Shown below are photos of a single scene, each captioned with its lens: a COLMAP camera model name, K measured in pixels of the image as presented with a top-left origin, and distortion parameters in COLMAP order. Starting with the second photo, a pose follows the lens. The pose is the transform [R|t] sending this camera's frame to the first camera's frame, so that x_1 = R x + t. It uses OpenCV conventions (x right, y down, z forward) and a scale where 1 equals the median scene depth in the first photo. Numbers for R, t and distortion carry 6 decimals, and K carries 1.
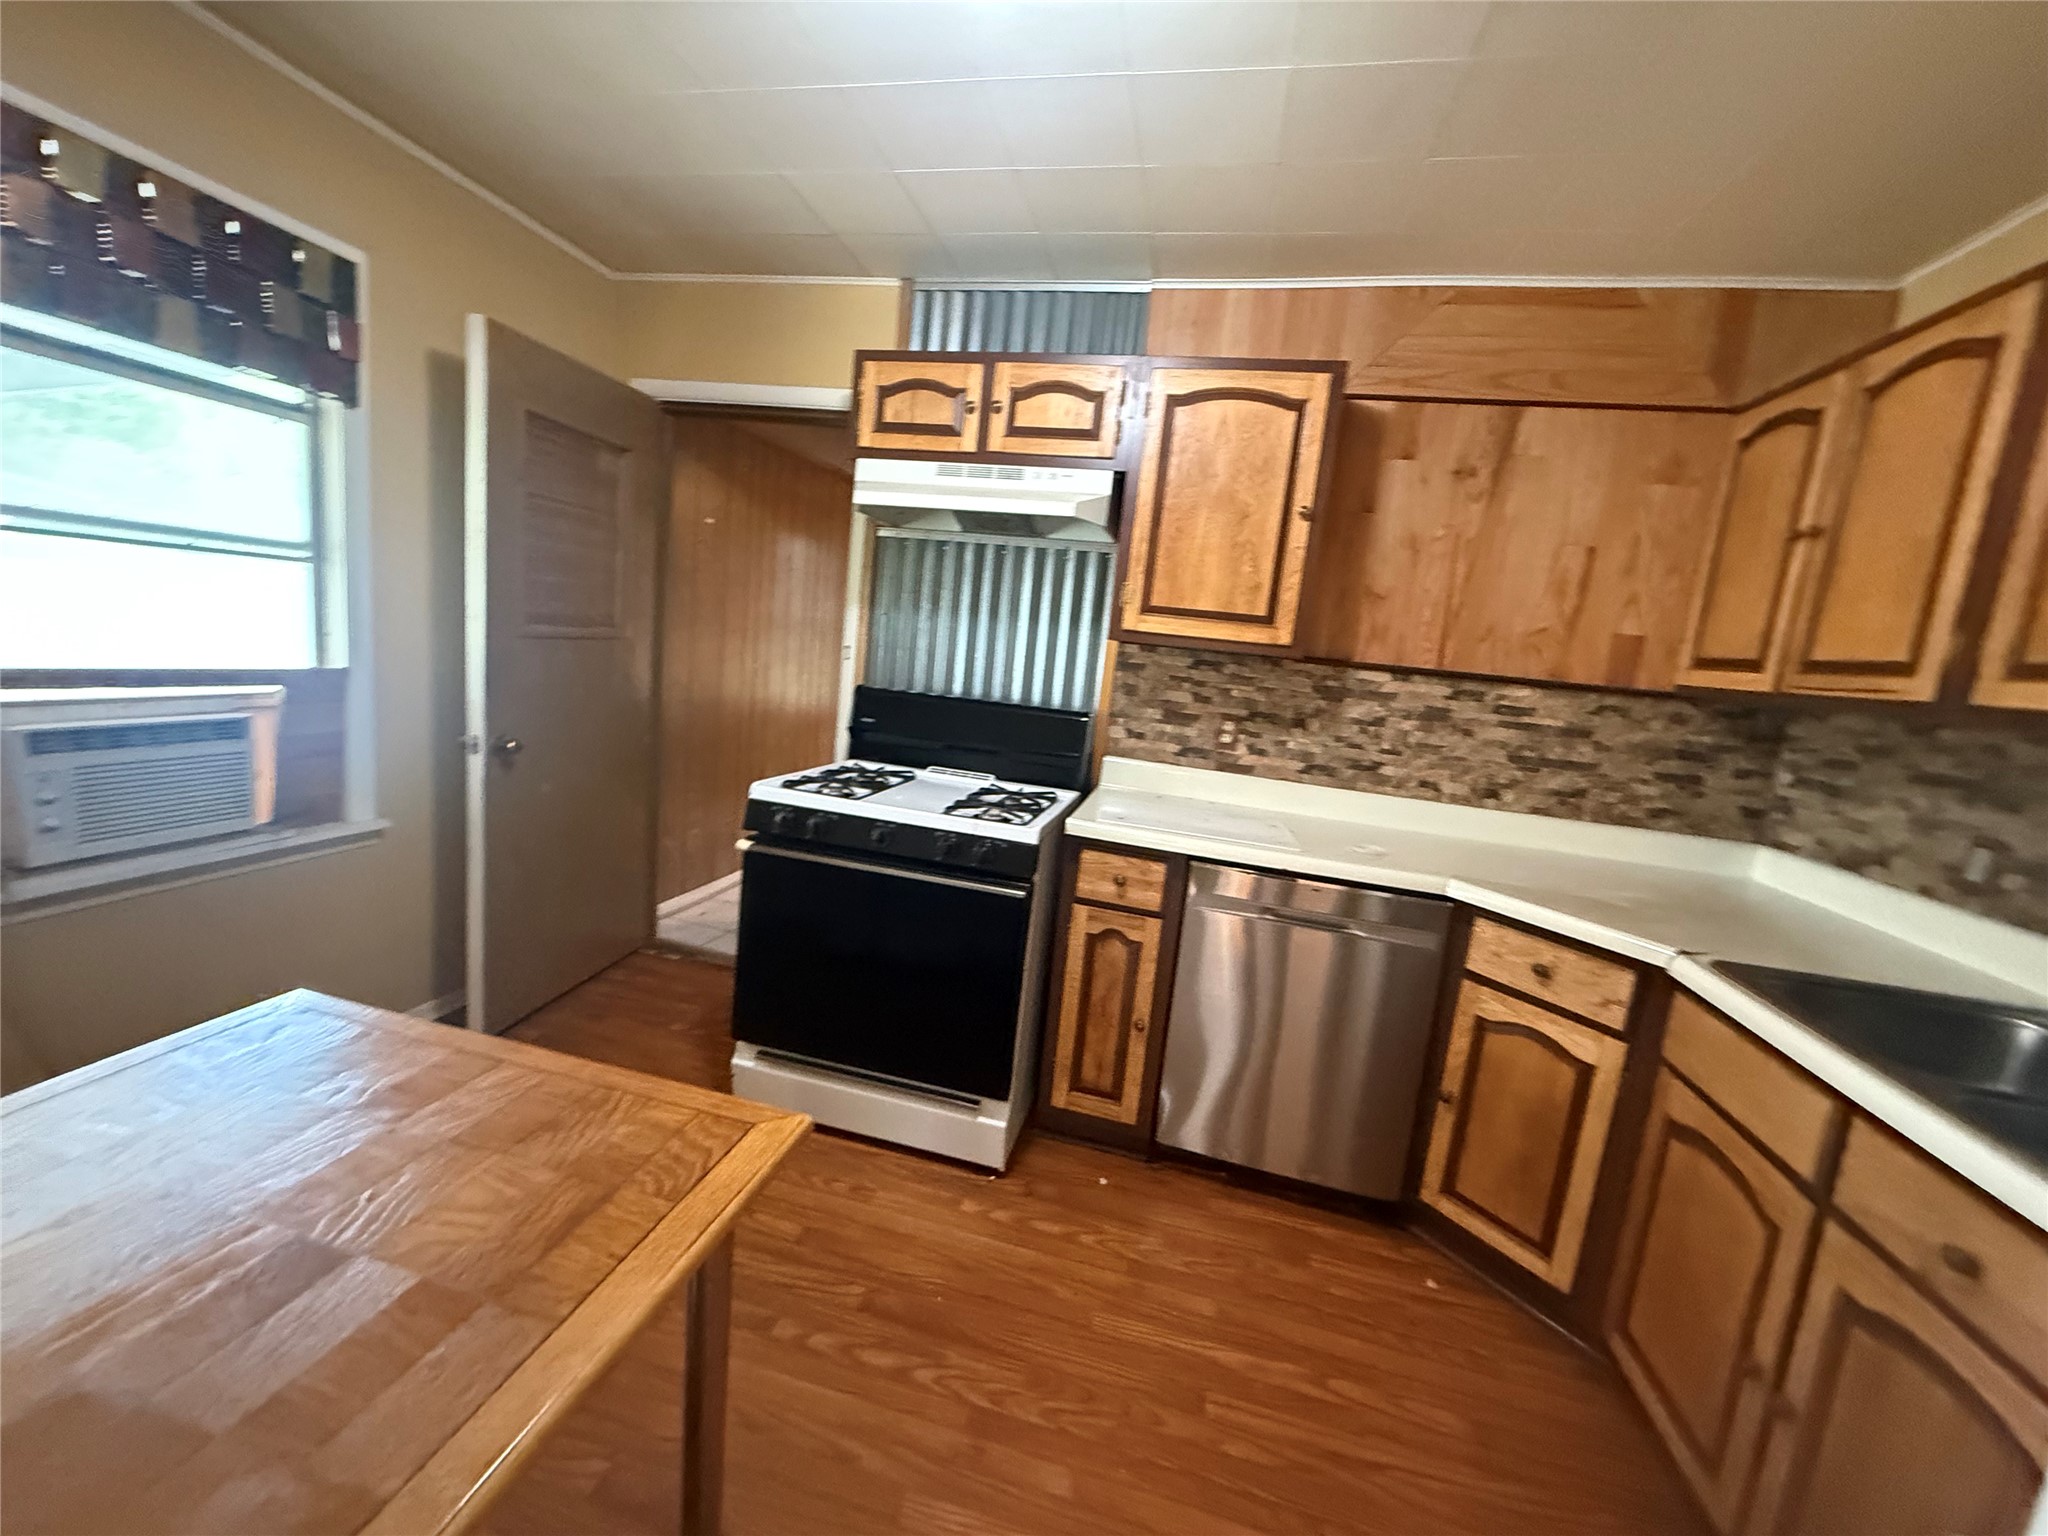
lens RADIAL K [[818.3, 0, 1020.8], [0, 818.3, 766.0], [0, 0, 1]] dist [0.002212, -0.000257]
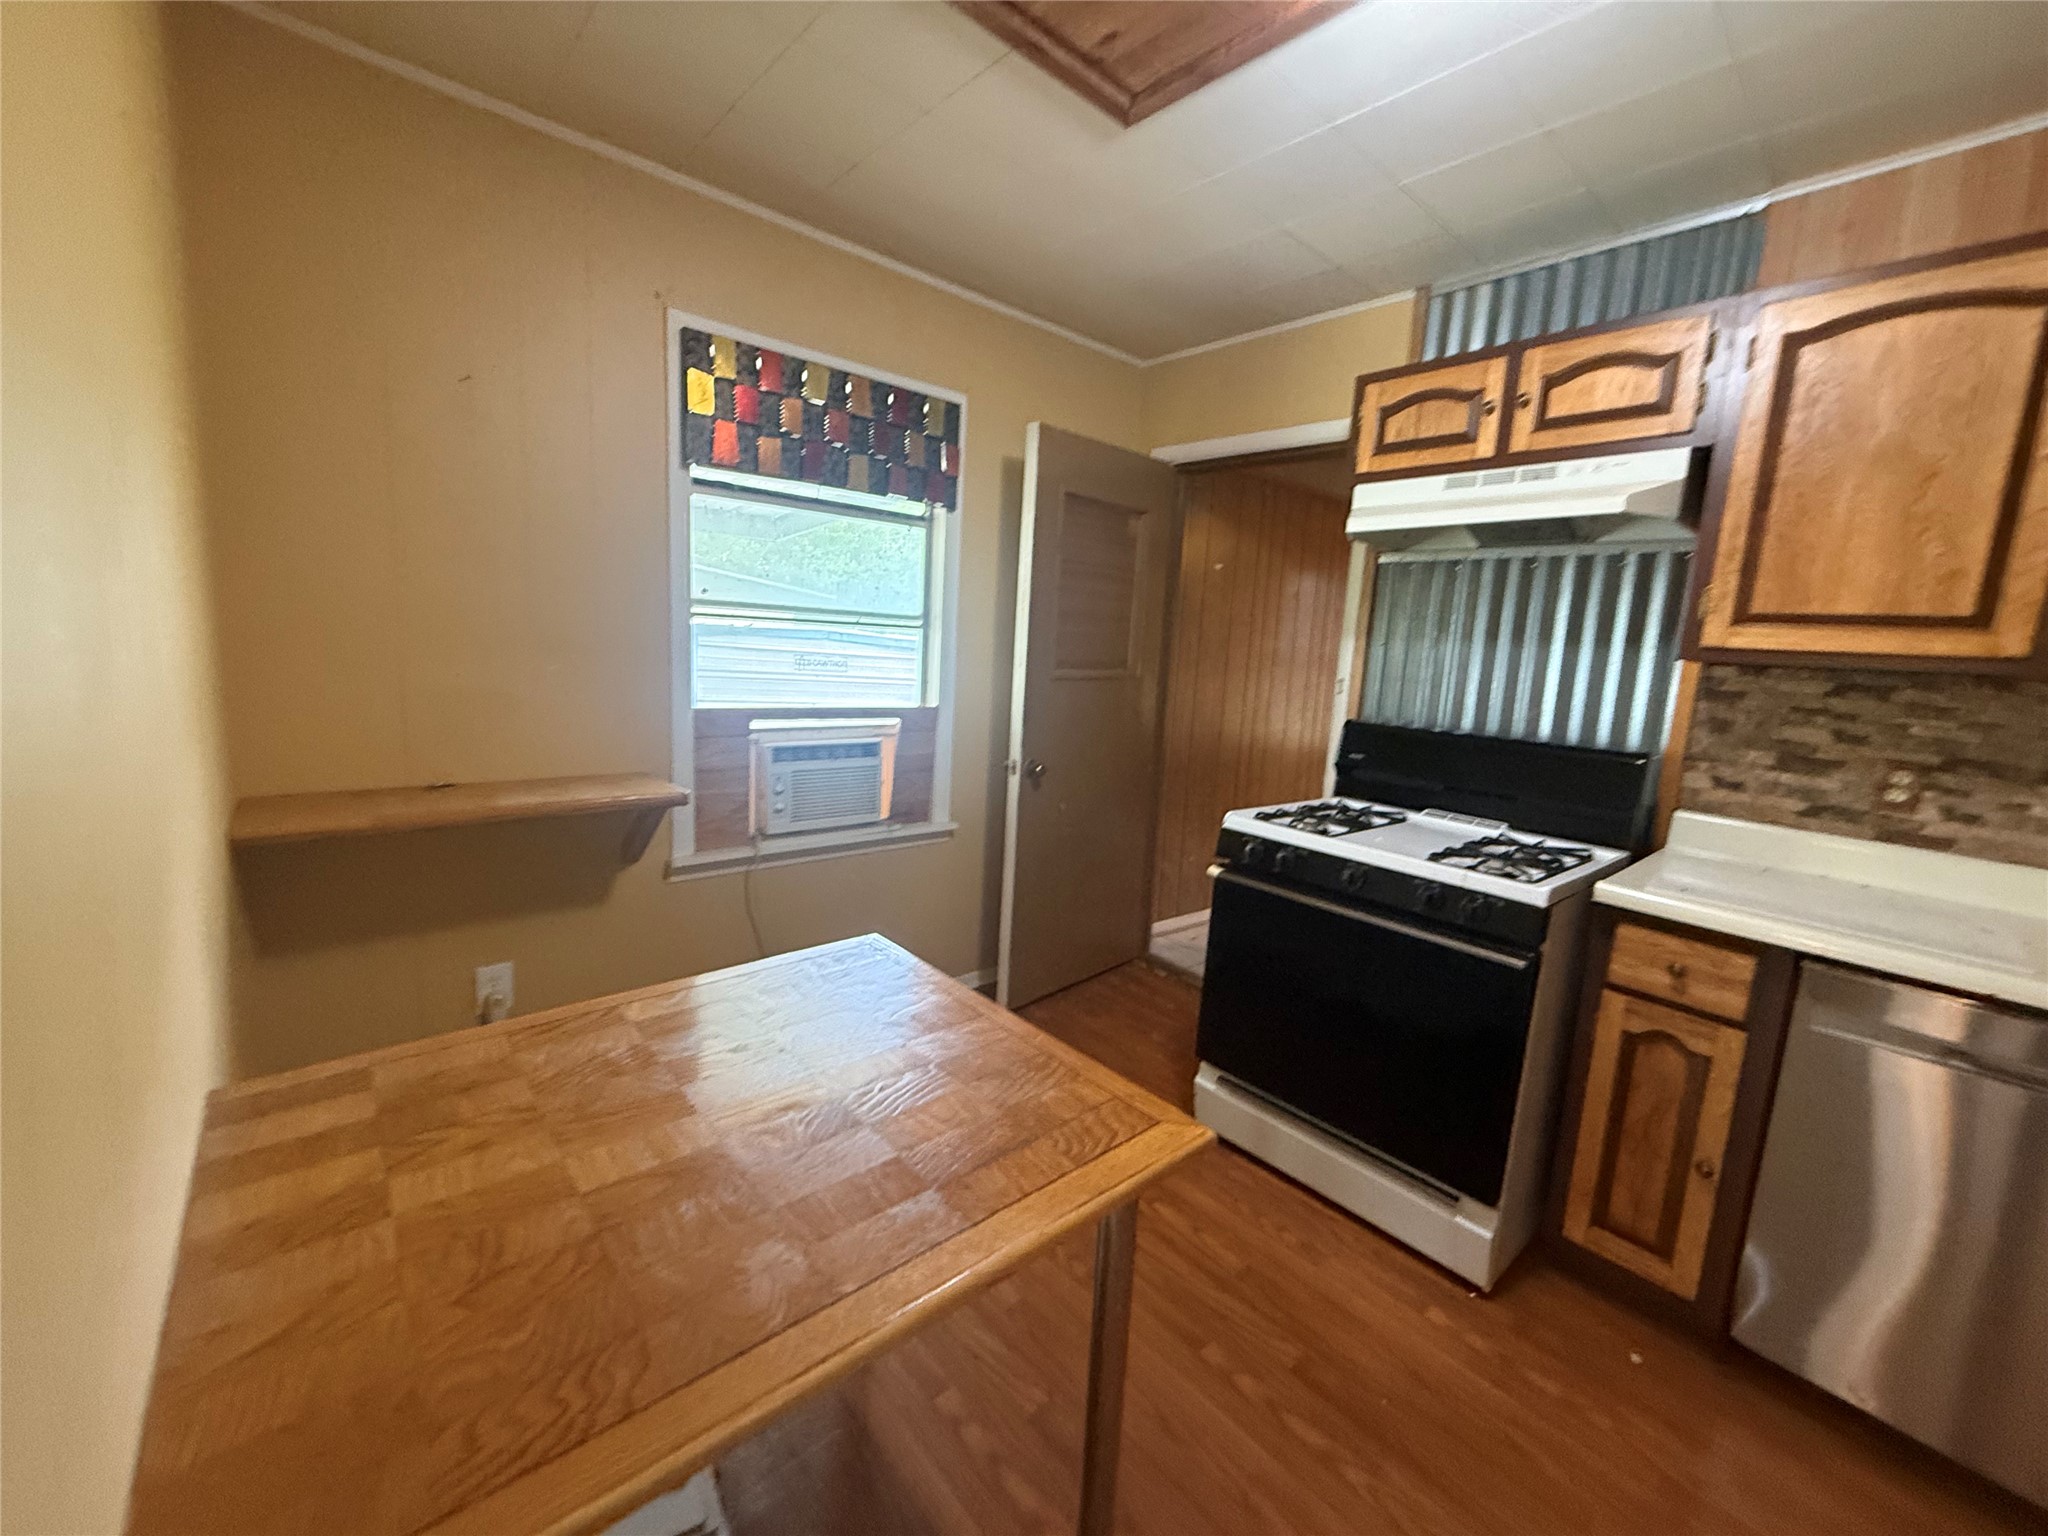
lens RADIAL K [[820.9, 0, 1018.4], [0, 820.9, 765.6], [0, 0, 1]] dist [0.000932, -0.000475]
pose [[0.813977, 0.032165, -0.580006, 0.055149], [-0.061064, 0.997672, -0.030368, 0.008732], [0.577679, 0.060136, 0.814046, 0.000254]]
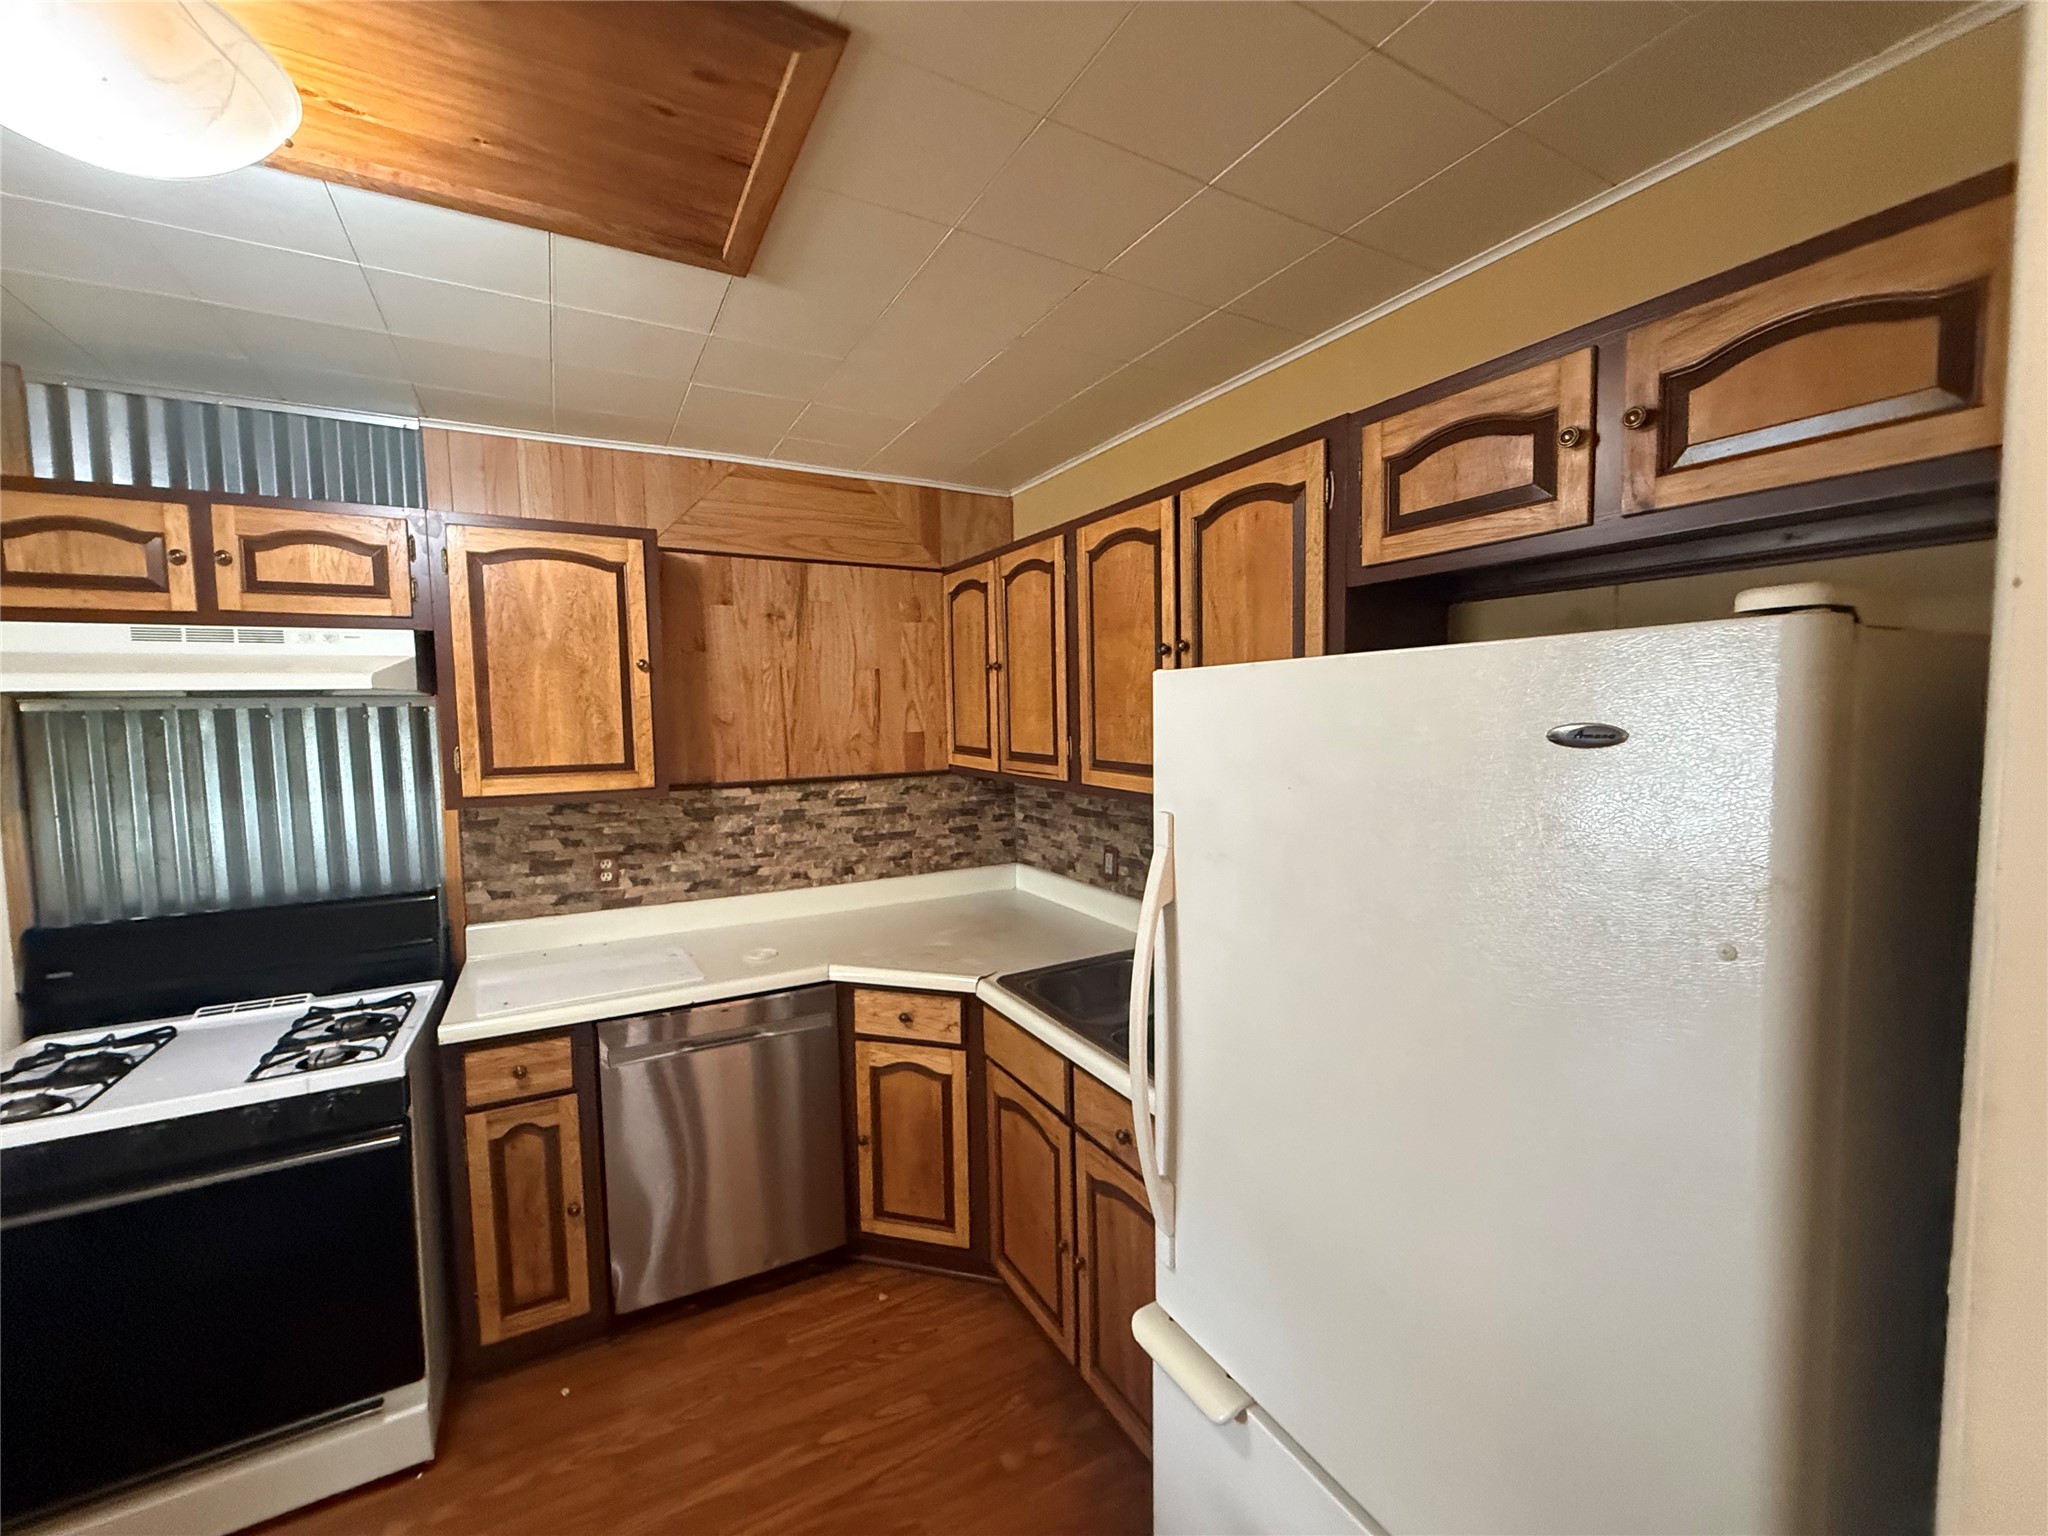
lens RADIAL K [[816.9, 0, 1017.5], [0, 816.9, 766.9], [0, 0, 1]] dist [-0.000377, -0.000094]
pose [[0.734481, -0.161127, 0.659224, -0.018742], [0.192044, 0.981047, 0.025819, -0.109617], [-0.650890, 0.107637, 0.751503, -0.104003]]
